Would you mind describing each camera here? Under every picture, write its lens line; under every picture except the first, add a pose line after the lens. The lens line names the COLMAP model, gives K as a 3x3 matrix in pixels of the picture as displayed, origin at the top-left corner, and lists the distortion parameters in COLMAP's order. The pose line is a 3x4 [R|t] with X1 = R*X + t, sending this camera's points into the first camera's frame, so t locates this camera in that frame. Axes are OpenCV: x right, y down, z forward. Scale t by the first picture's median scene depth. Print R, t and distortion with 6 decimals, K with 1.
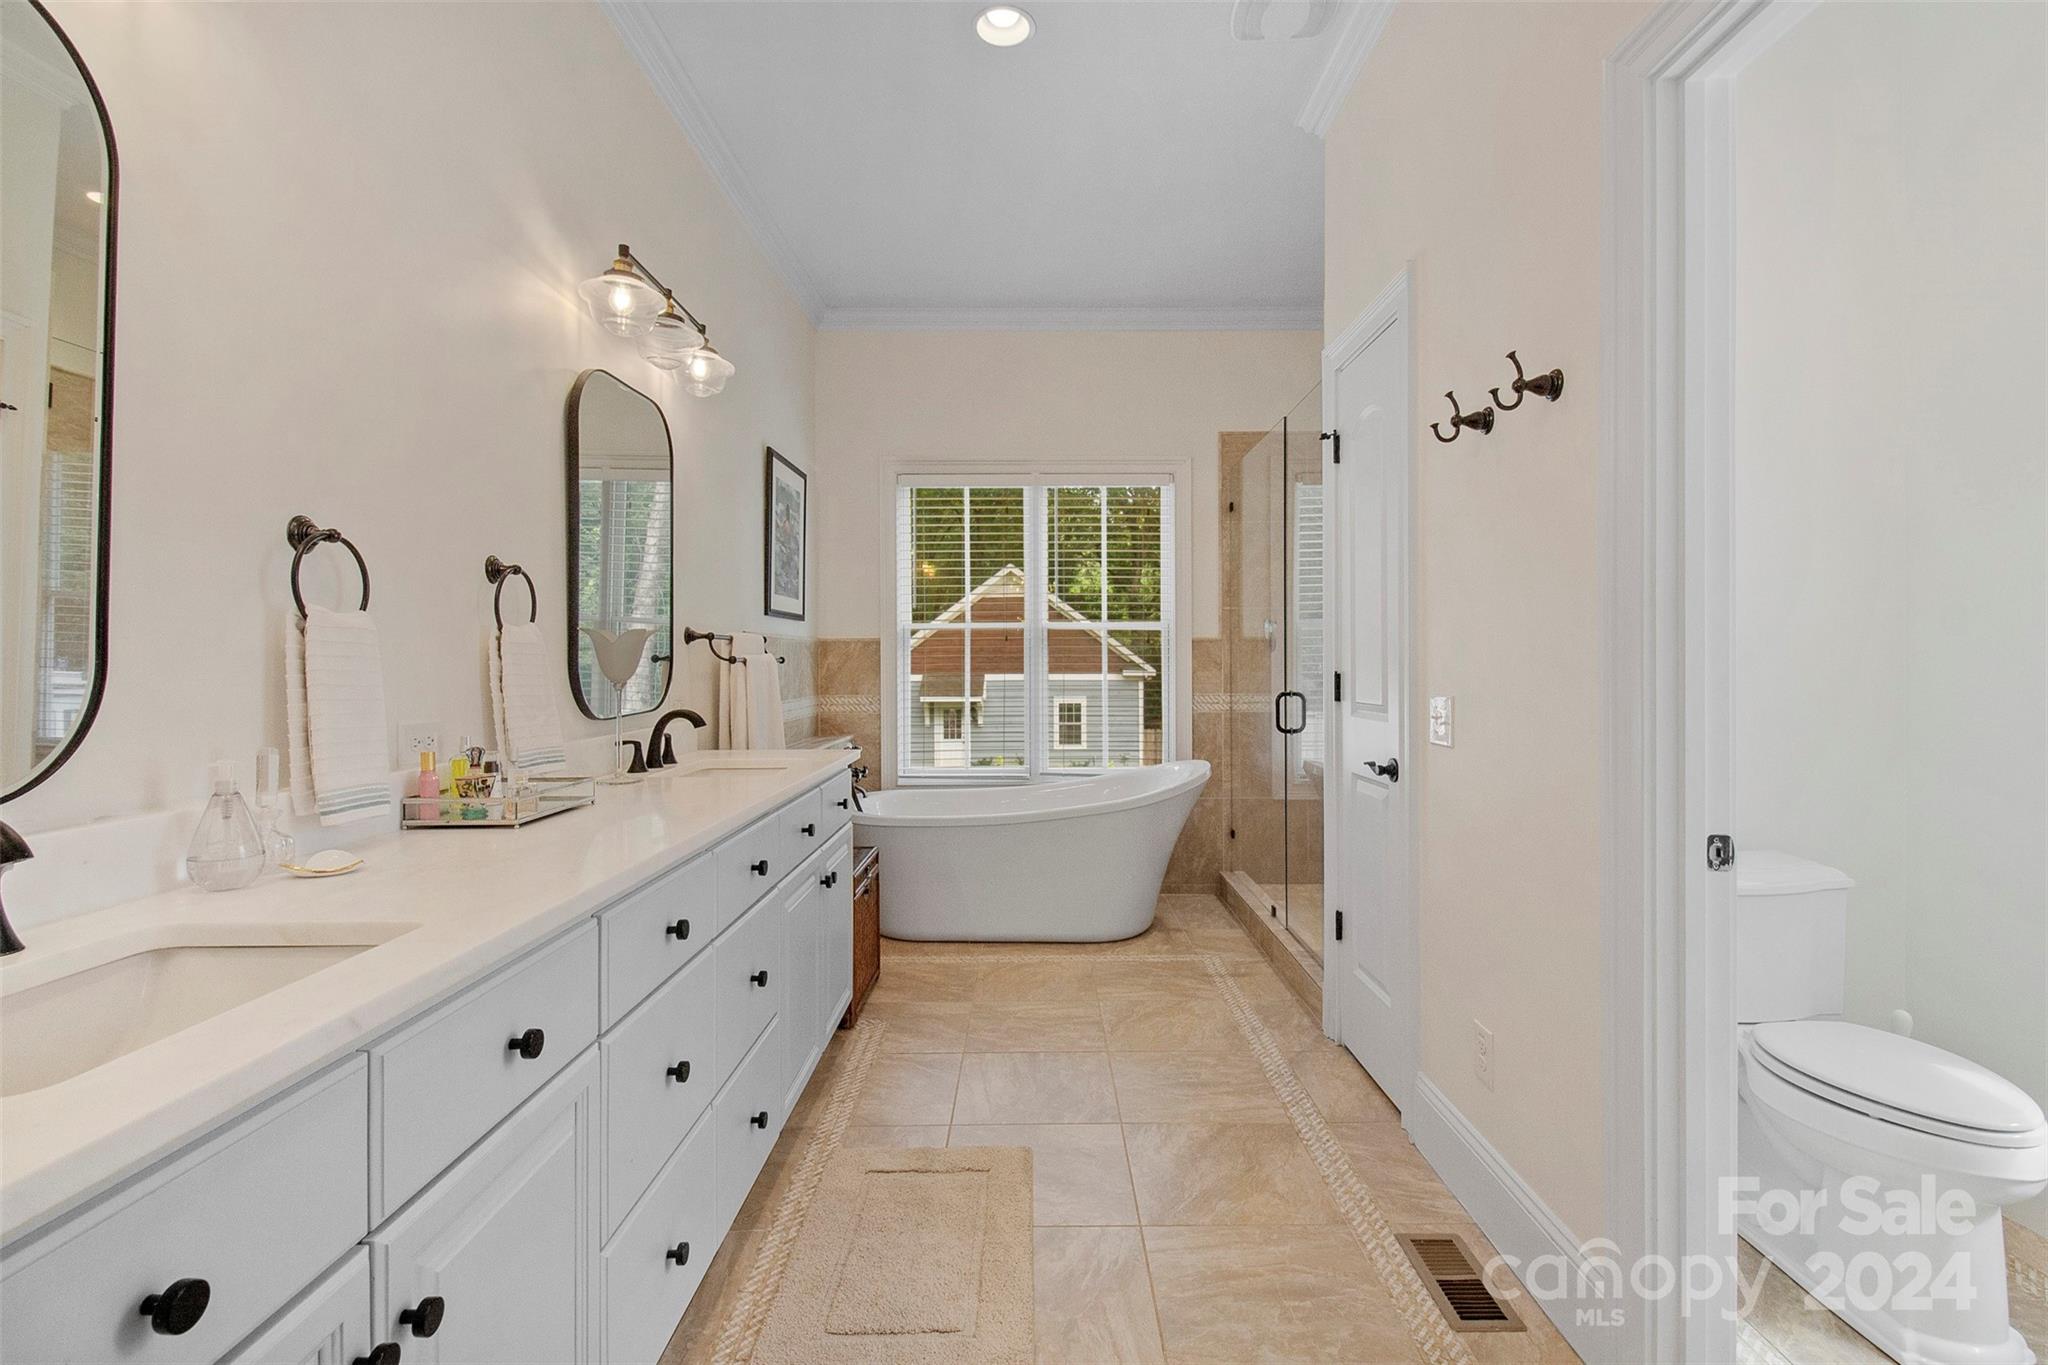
lens RADIAL K [[923.1, 0, 1003.5], [0, 923.1, 663.2], [0, 0, 1]] dist [-0.012466, -0.000306]
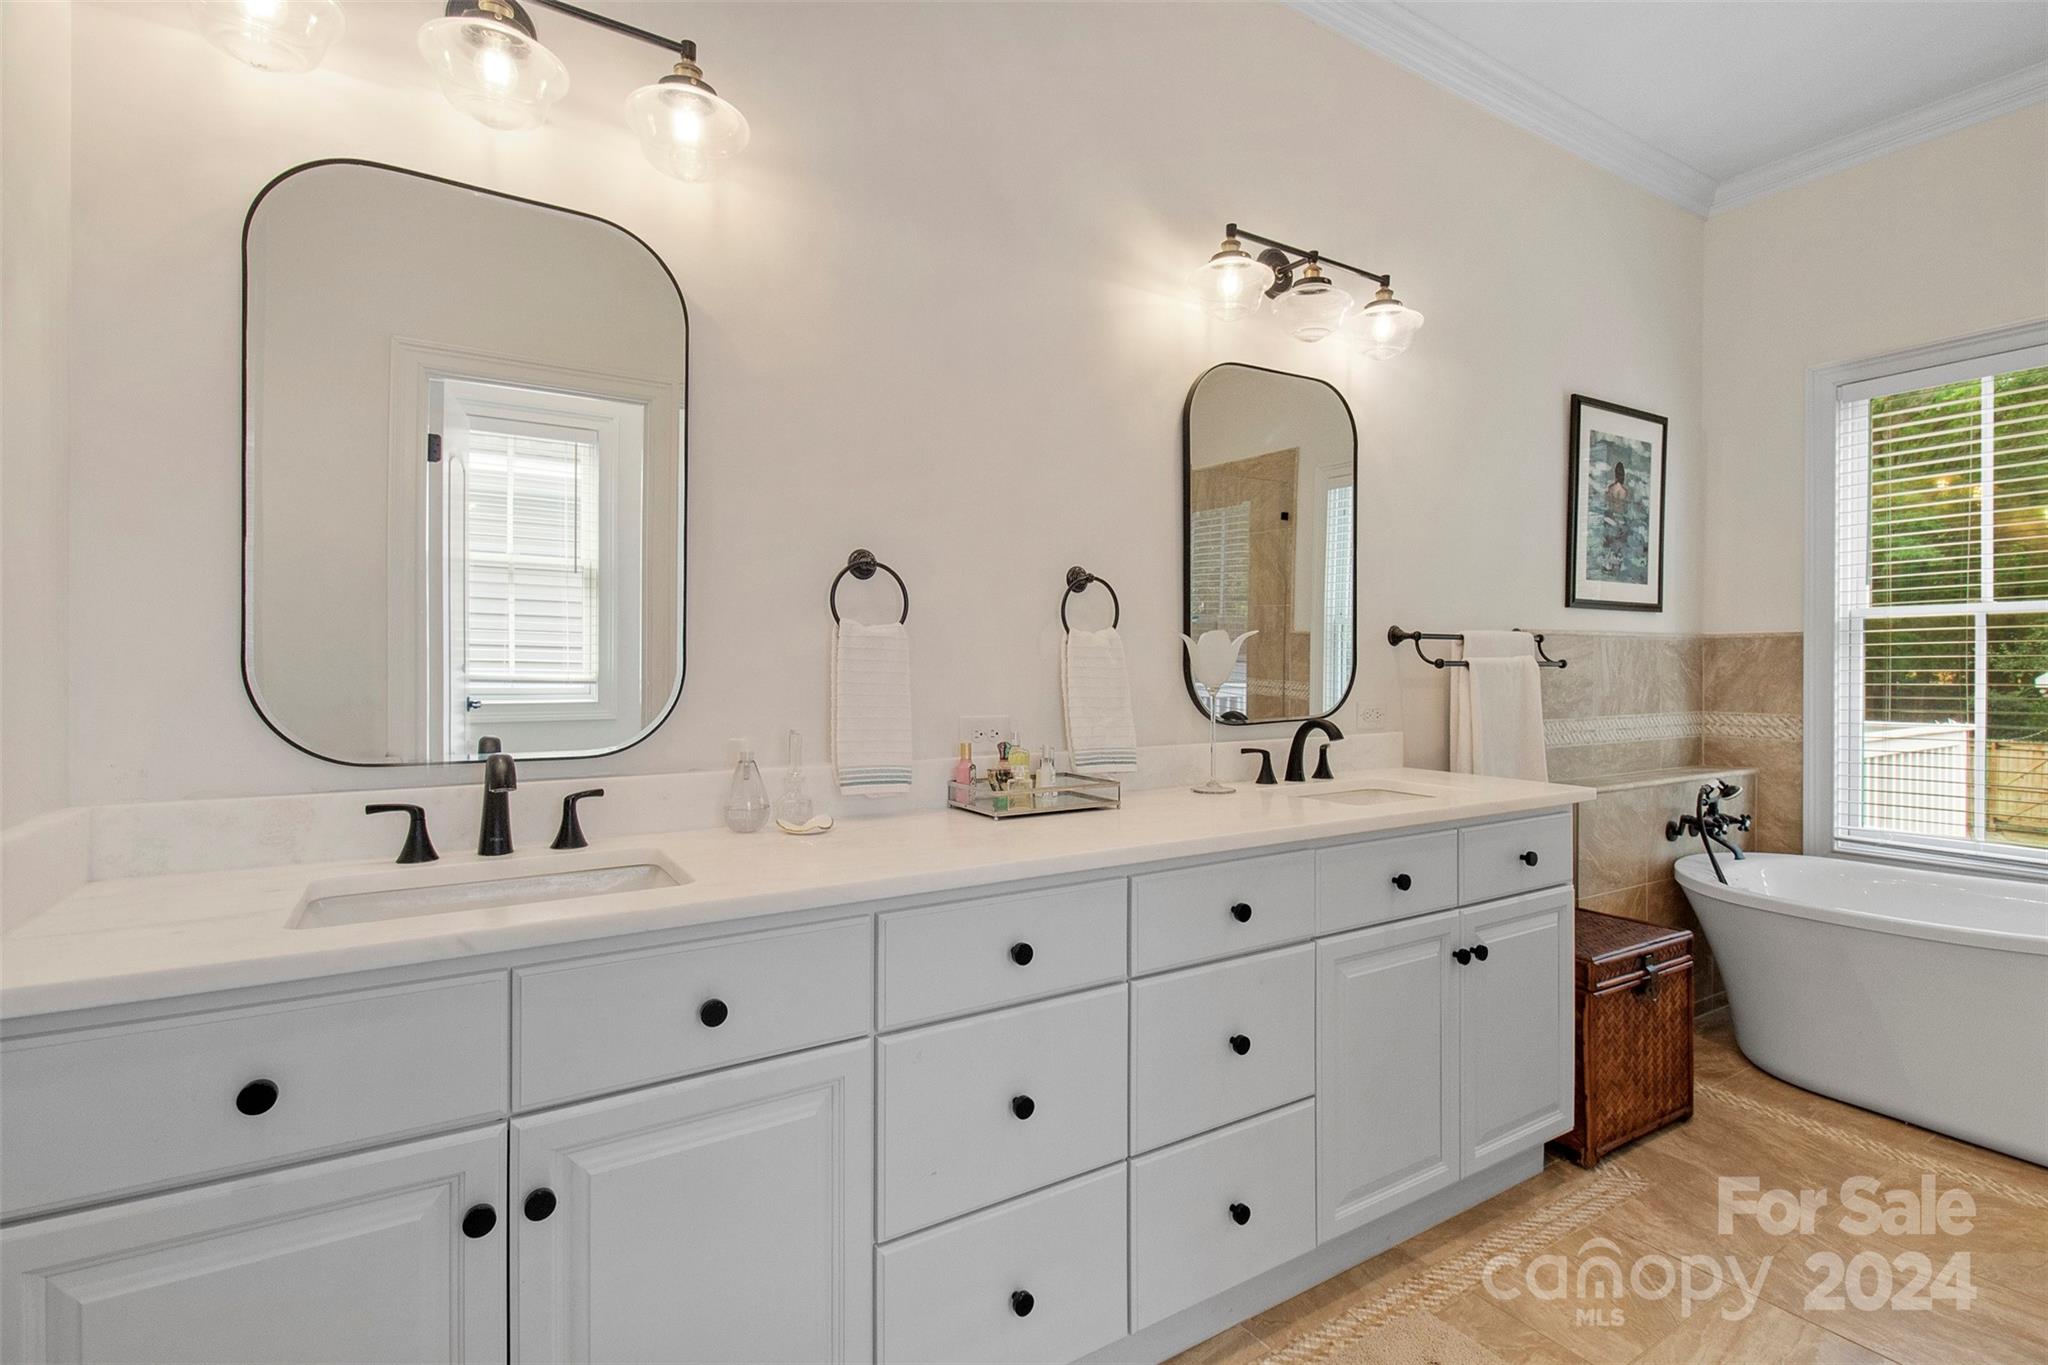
lens RADIAL K [[923.1, 0, 1014.0], [0, 923.1, 668.5], [0, 0, 1]] dist [-0.012466, -0.000306]
pose [[0.534903, 0.000421, -0.844913, 0.166579], [-0.000953, 1.000000, -0.000105, 0.001263], [0.844913, 0.000861, 0.534903, 0.189562]]
